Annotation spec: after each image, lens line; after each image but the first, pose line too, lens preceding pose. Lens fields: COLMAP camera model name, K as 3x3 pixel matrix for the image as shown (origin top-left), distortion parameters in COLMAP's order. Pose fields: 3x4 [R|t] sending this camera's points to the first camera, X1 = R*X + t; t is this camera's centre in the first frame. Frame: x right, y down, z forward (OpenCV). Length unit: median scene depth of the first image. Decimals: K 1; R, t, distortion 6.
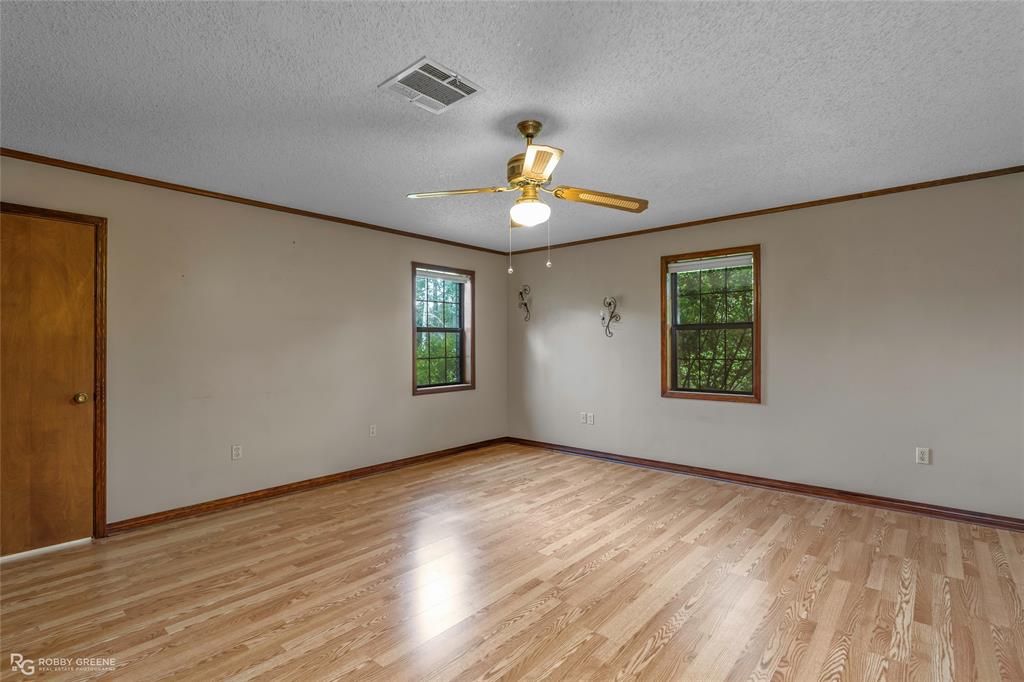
lens RADIAL K [[495.6, 0, 516.2], [0, 495.6, 327.4], [0, 0, 1]] dist [-0.002205, -0.000198]
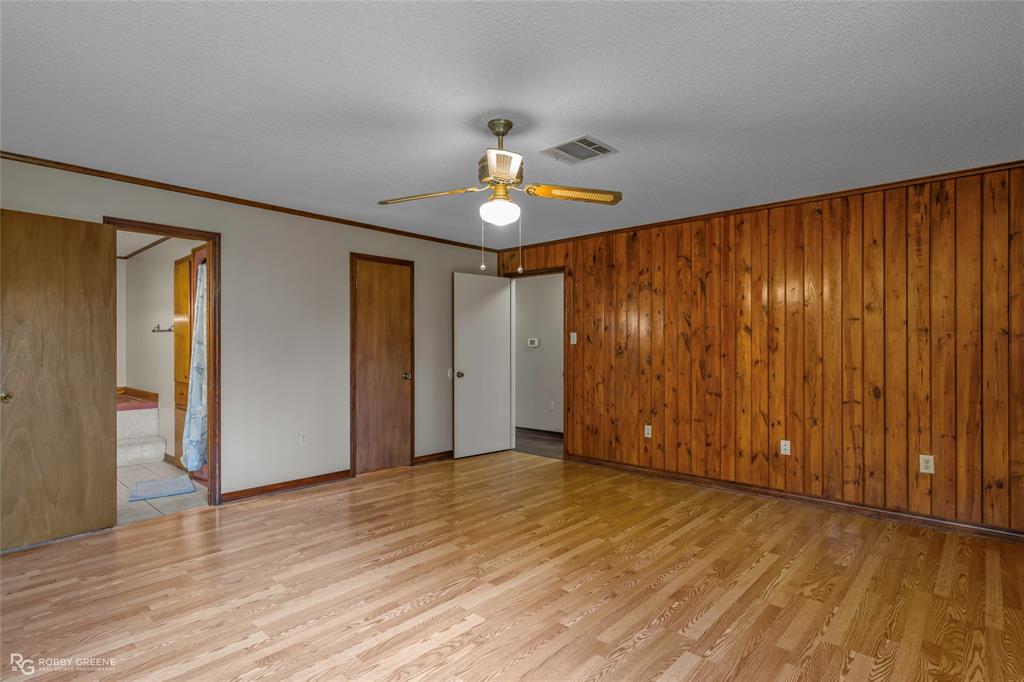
lens RADIAL K [[513.8, 0, 512.0], [0, 513.8, 341.0], [0, 0, 1]] dist [0.001144, 0.000228]
pose [[-0.999649, 0.004584, 0.026099, -0.020950], [0.003412, 0.998992, -0.044764, 0.071575], [-0.026278, -0.044660, -0.998657, 2.011404]]
